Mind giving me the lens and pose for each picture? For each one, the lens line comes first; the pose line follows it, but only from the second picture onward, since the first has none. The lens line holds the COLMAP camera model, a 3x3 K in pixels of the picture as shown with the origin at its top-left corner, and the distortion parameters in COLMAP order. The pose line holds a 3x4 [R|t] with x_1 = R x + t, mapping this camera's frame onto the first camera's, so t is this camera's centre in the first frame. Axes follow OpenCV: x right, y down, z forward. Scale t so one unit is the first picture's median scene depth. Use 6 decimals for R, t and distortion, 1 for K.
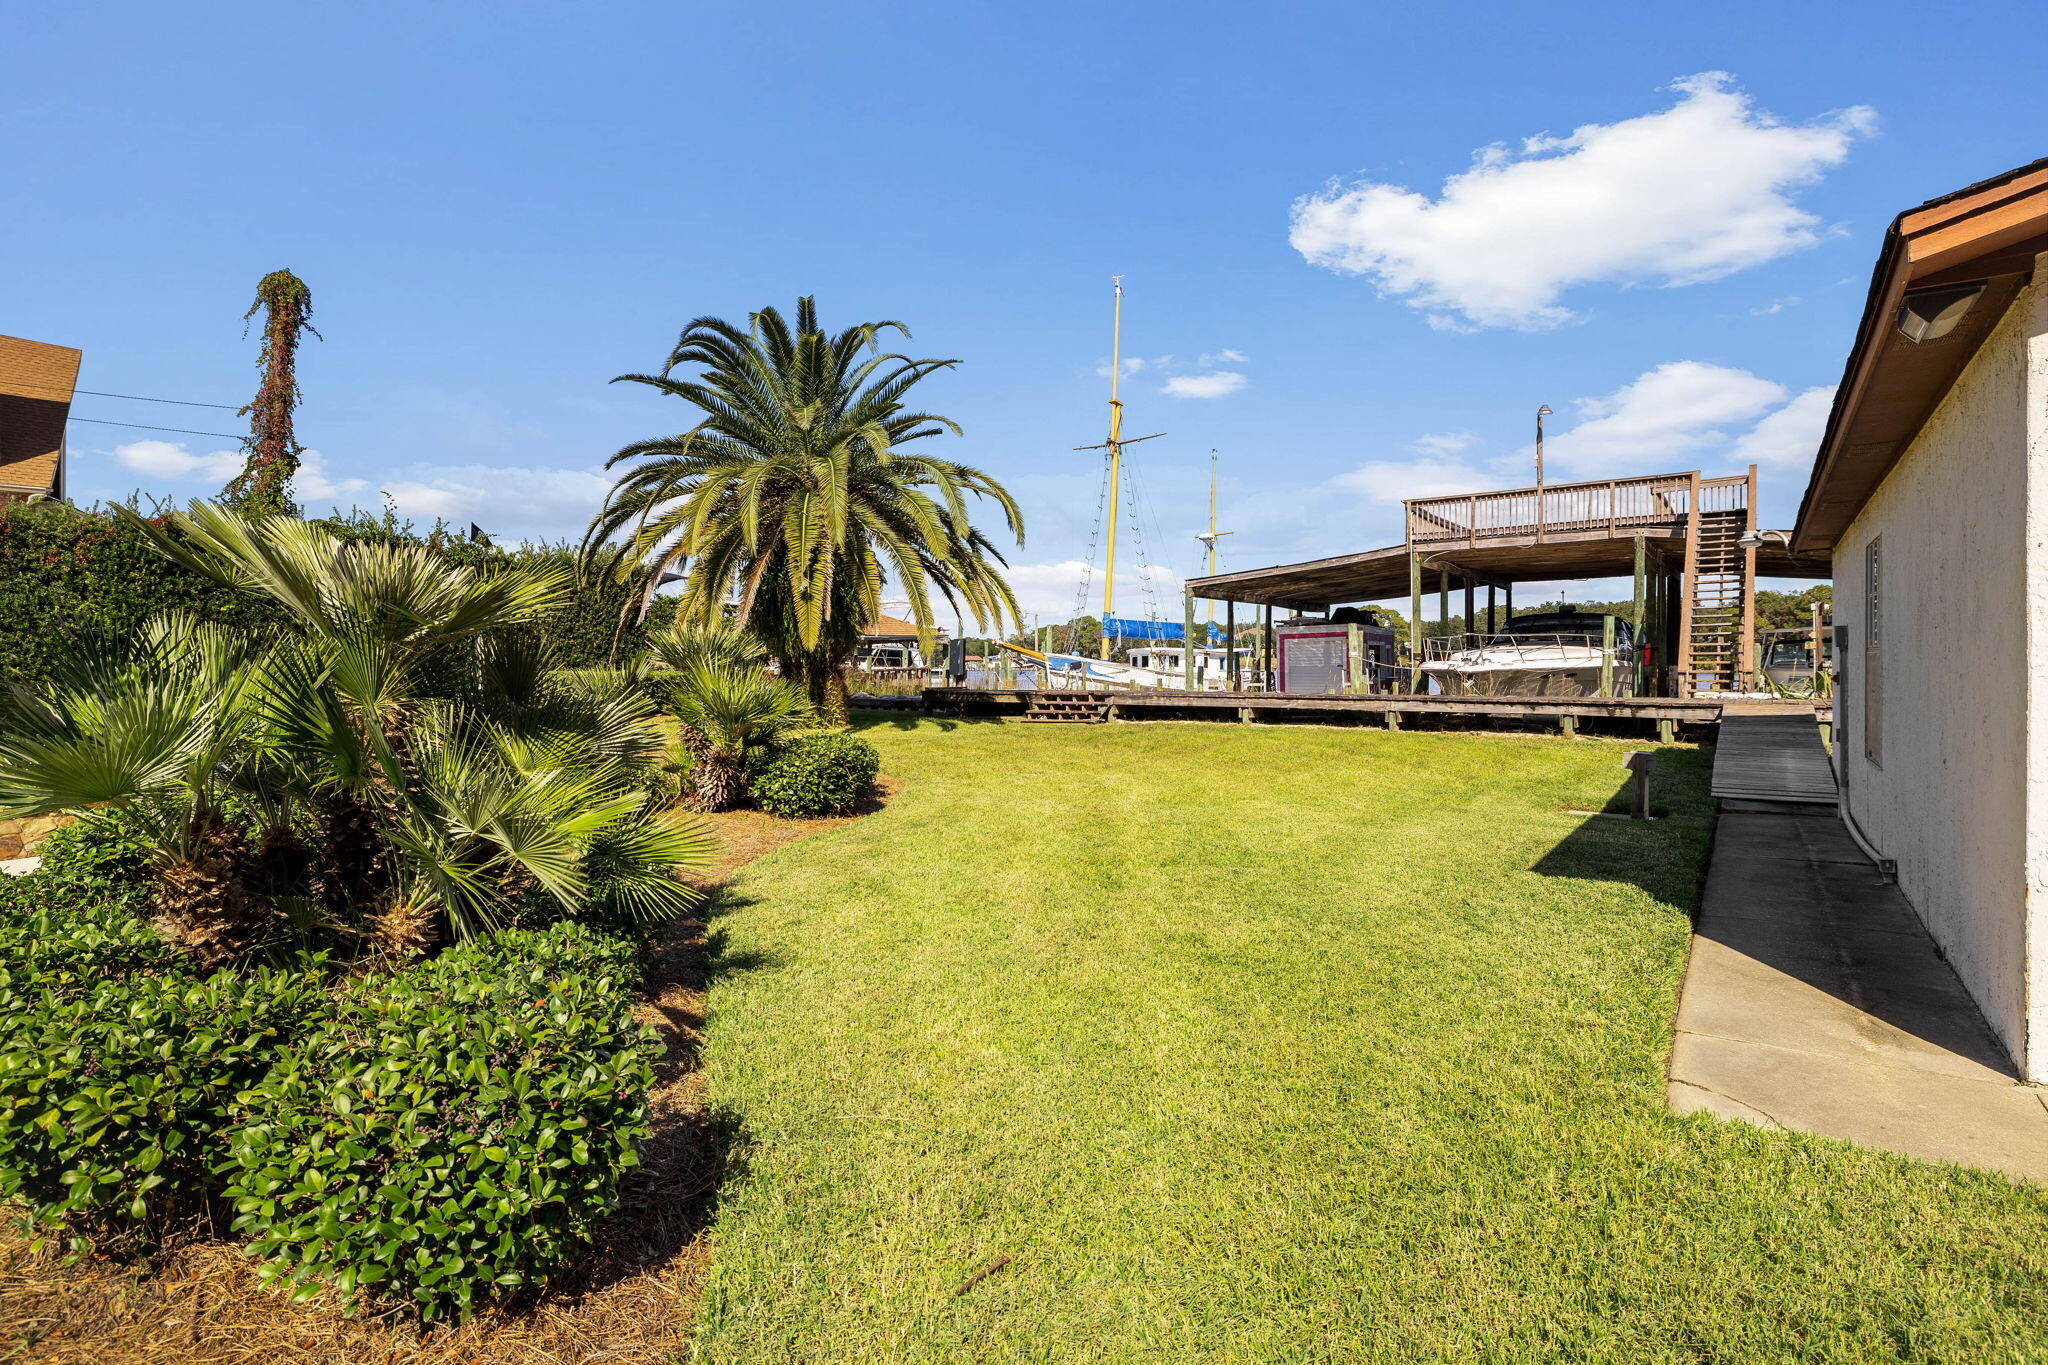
lens RADIAL K [[1016.8, 0, 1040.9], [0, 1016.8, 667.2], [0, 0, 1]] dist [0.001026, -0.000293]
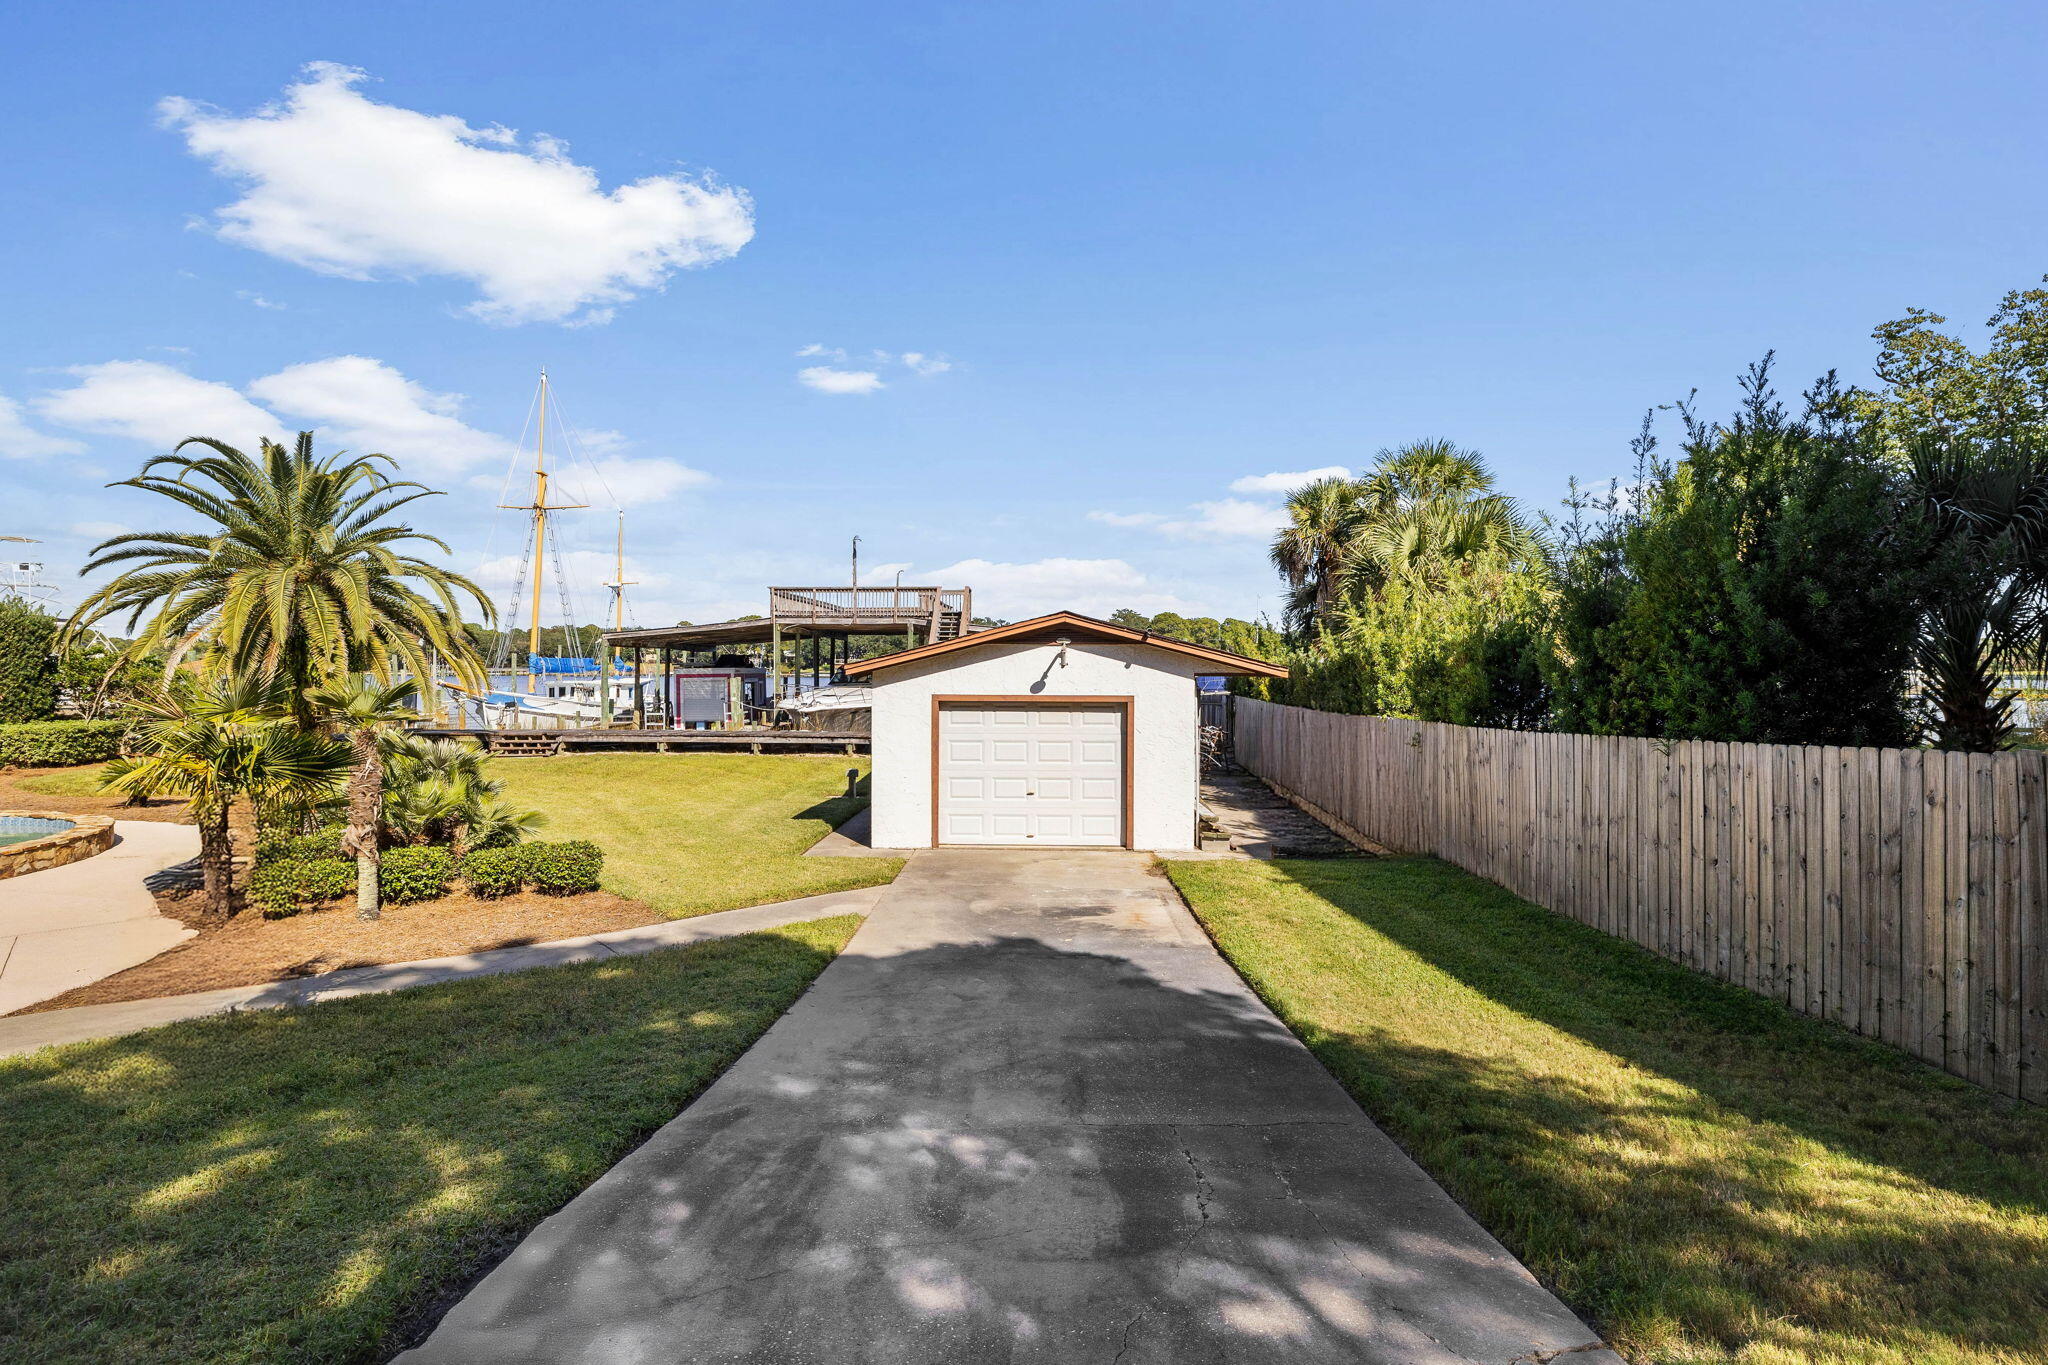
lens RADIAL K [[986.5, 0, 1024.0], [0, 986.5, 682.5], [0, 0, 1]] dist [-0.000947, -0.000076]
pose [[0.835494, -0.001717, 0.549497, -0.143920], [-0.004649, 0.999937, 0.010194, -0.061943], [-0.549480, -0.011072, 0.835433, -0.487574]]
